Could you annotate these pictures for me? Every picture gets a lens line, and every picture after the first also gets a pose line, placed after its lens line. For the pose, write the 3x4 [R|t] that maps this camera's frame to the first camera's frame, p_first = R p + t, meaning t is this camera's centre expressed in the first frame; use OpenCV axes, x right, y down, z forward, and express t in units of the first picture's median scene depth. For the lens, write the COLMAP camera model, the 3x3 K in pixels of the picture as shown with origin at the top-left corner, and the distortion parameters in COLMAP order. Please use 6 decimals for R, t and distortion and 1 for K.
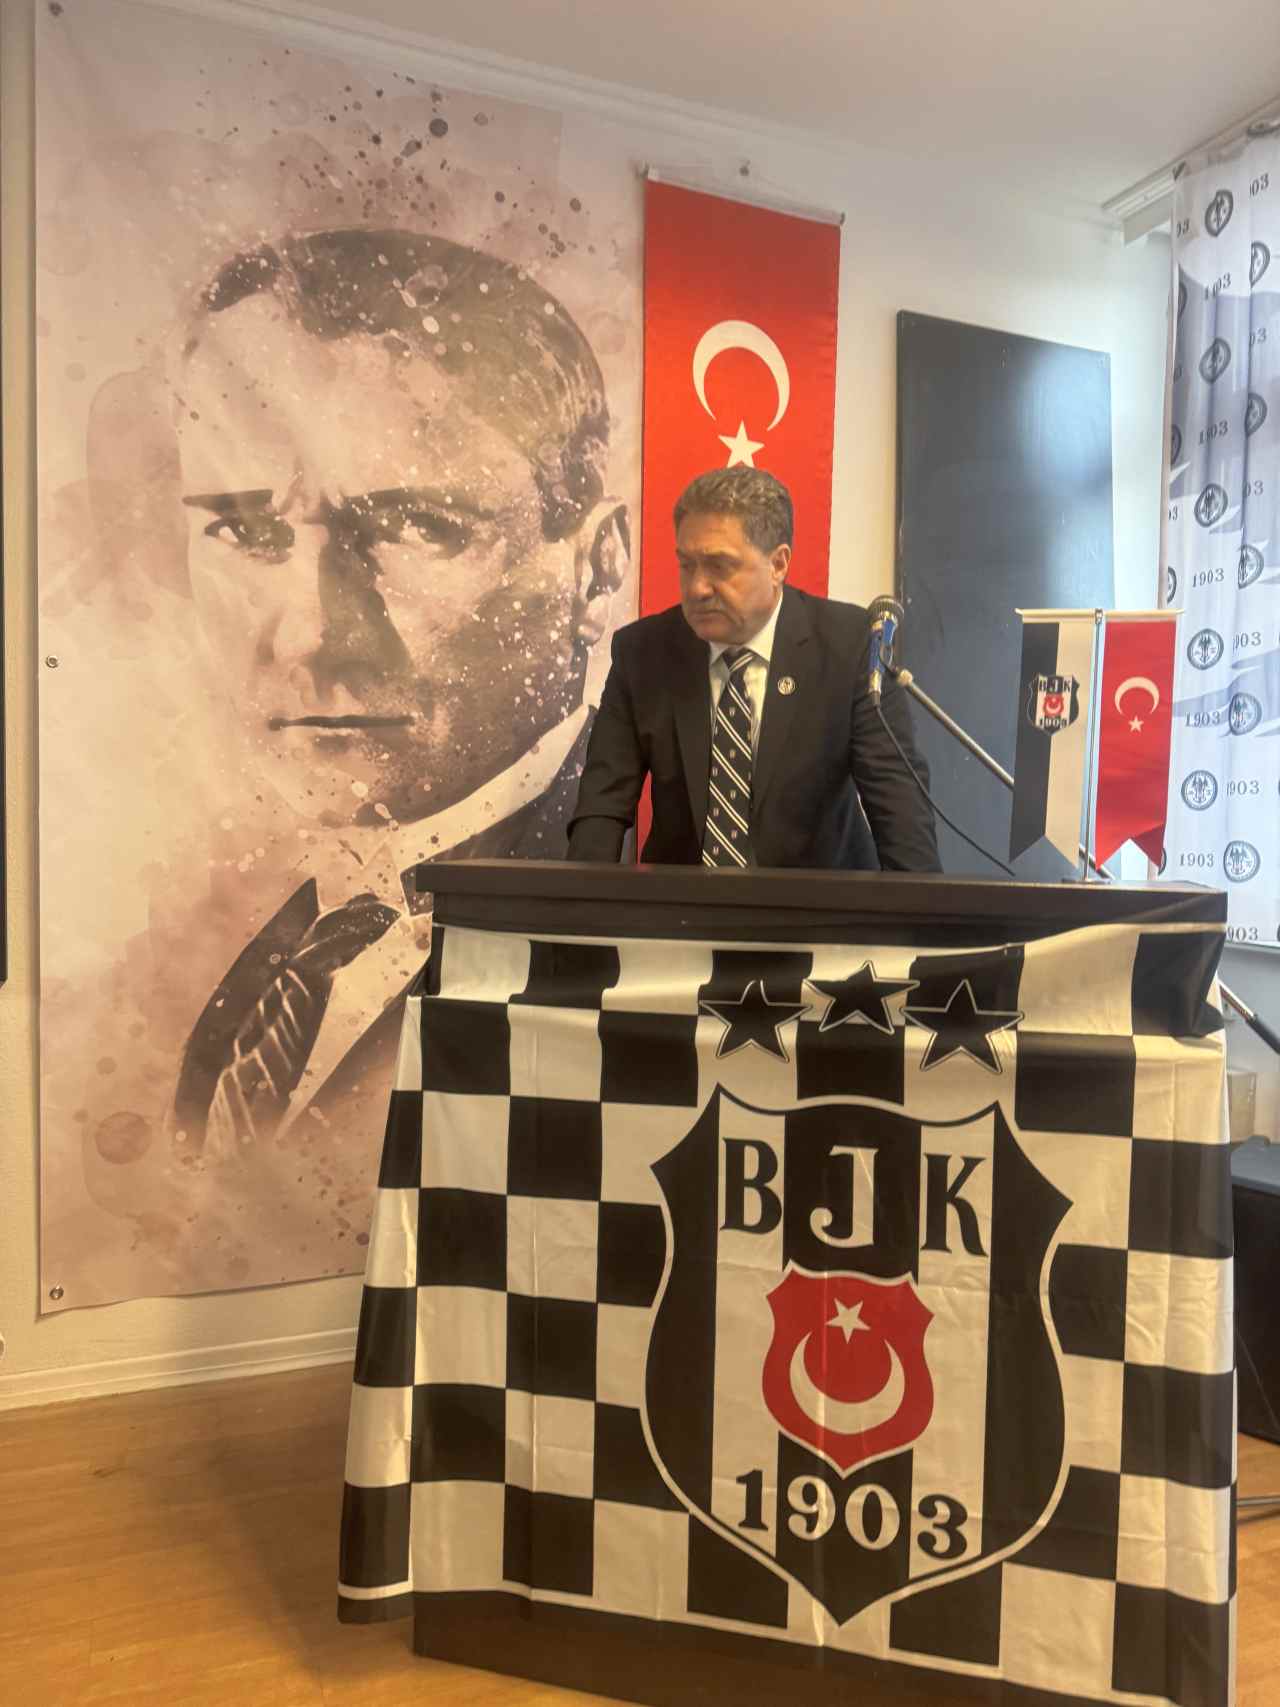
lens RADIAL K [[1223.5, 0, 642.9], [0, 1223.5, 873.2], [0, 0, 1]] dist [0.047477, -0.066492]
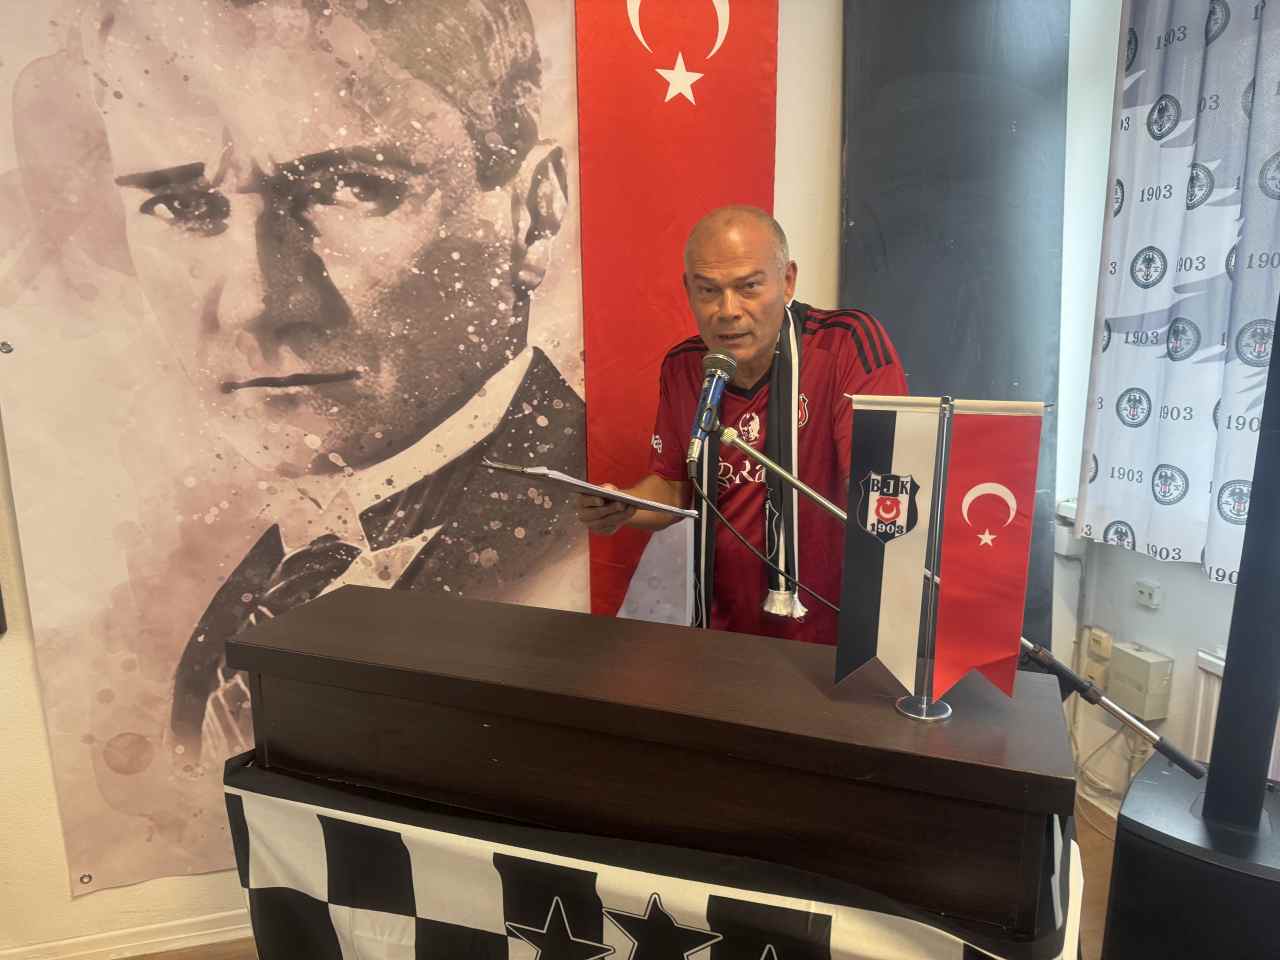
lens RADIAL K [[917.5, 0, 639.3], [0, 917.5, 484.9], [0, 0, 1]] dist [0.047477, -0.066492]
pose [[0.994785, -0.003404, -0.101933, 0.138063], [0.019812, 0.986853, 0.160400, -0.155354], [0.100047, -0.161583, 0.981775, 0.221160]]
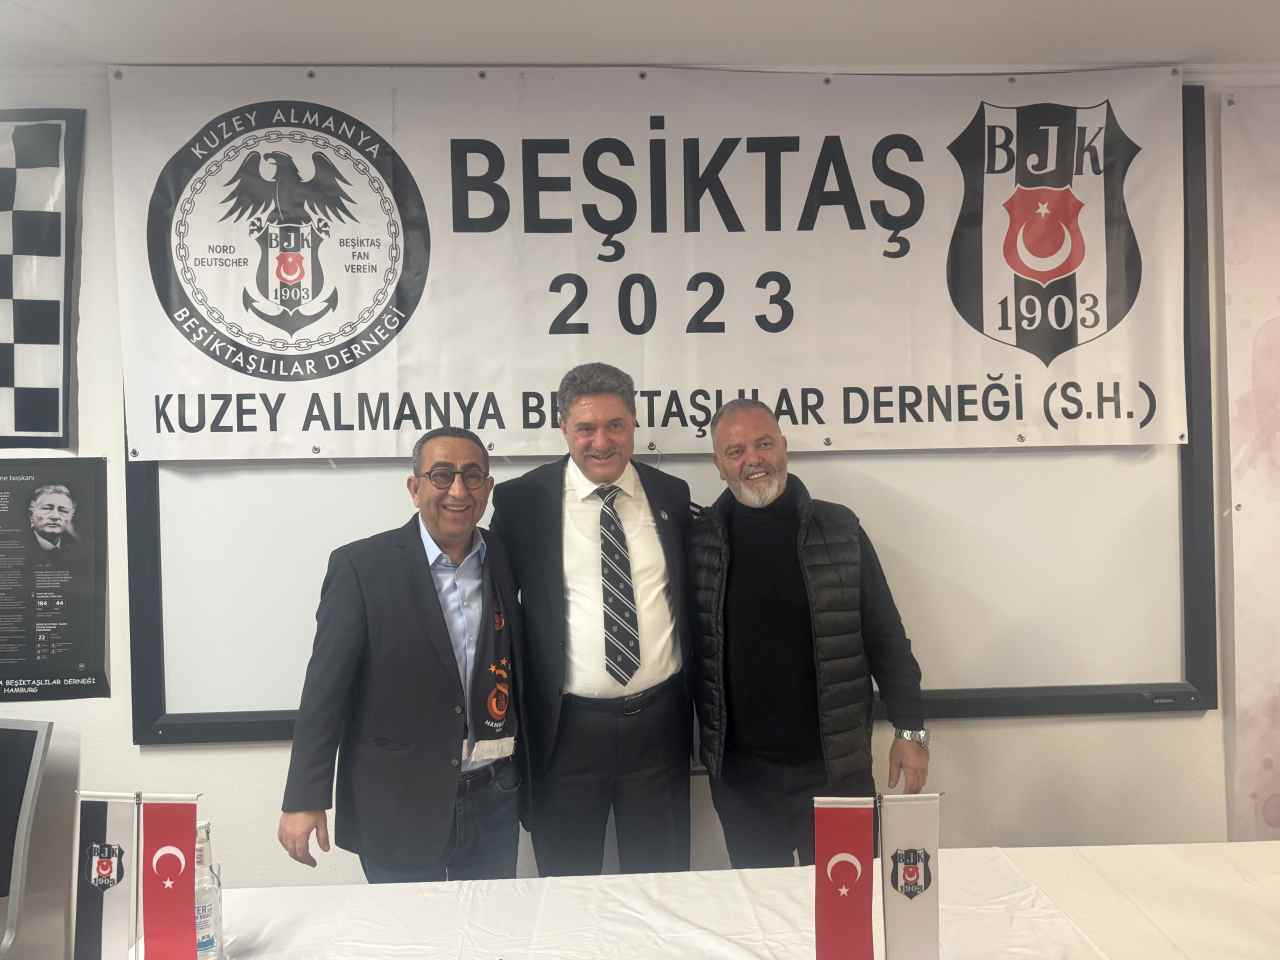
lens RADIAL K [[917.5, 0, 637.2], [0, 917.5, 482.4], [0, 0, 1]] dist [0.047477, -0.066492]
pose [[0.937931, -0.032310, -0.345313, -0.717321], [0.022251, 0.999206, -0.033055, -0.163697], [0.346107, 0.023319, 0.937905, -0.344019]]
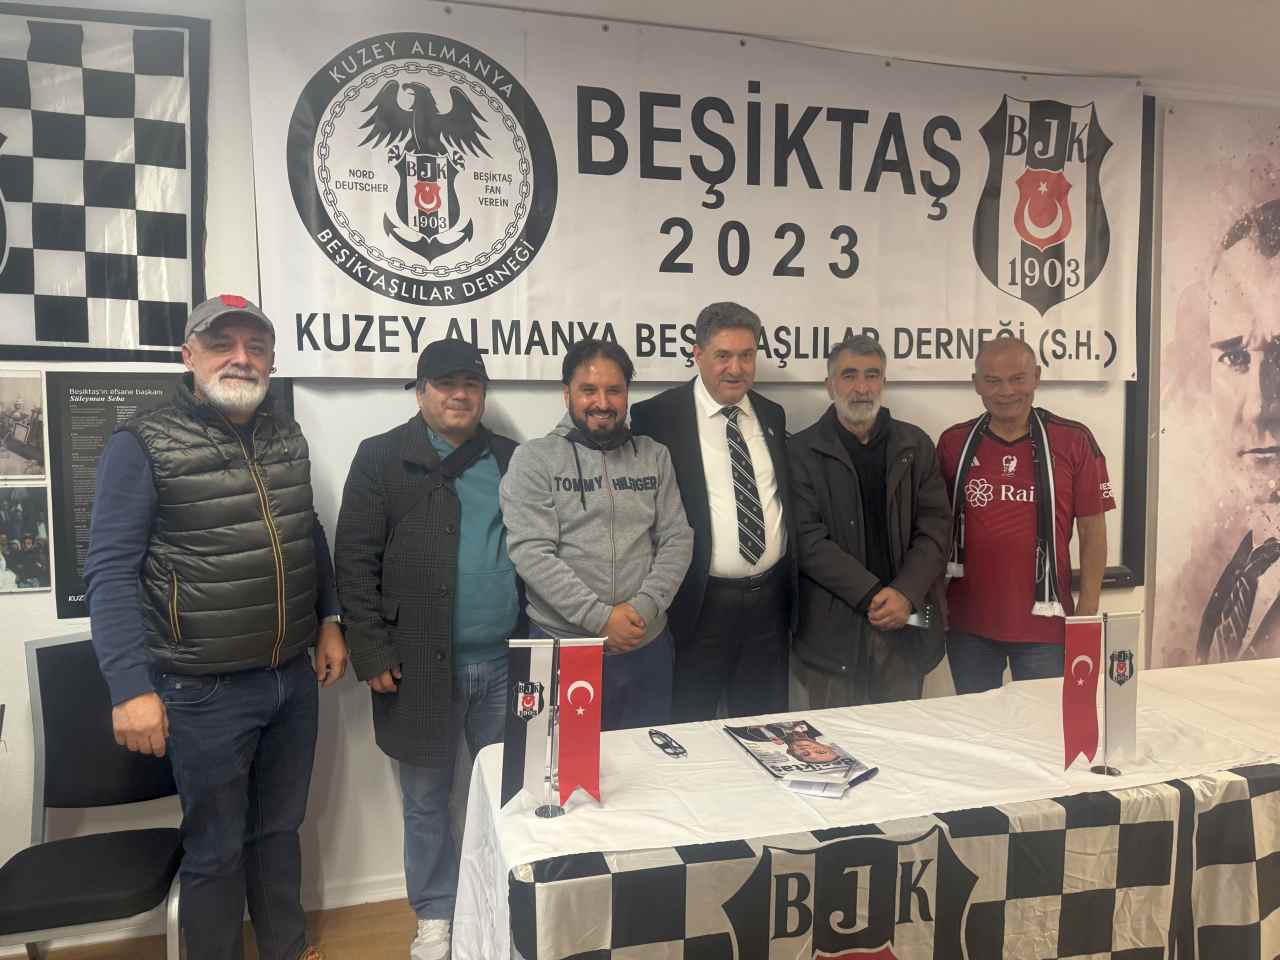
lens RADIAL K [[917.5, 0, 626.8], [0, 917.5, 491.8], [0, 0, 1]] dist [0.047477, -0.066492]
pose [[0.992476, -0.019033, -0.120948, -1.069424], [0.023367, 0.999131, 0.034516, -0.130559], [0.120186, -0.037082, 0.992059, -0.579344]]
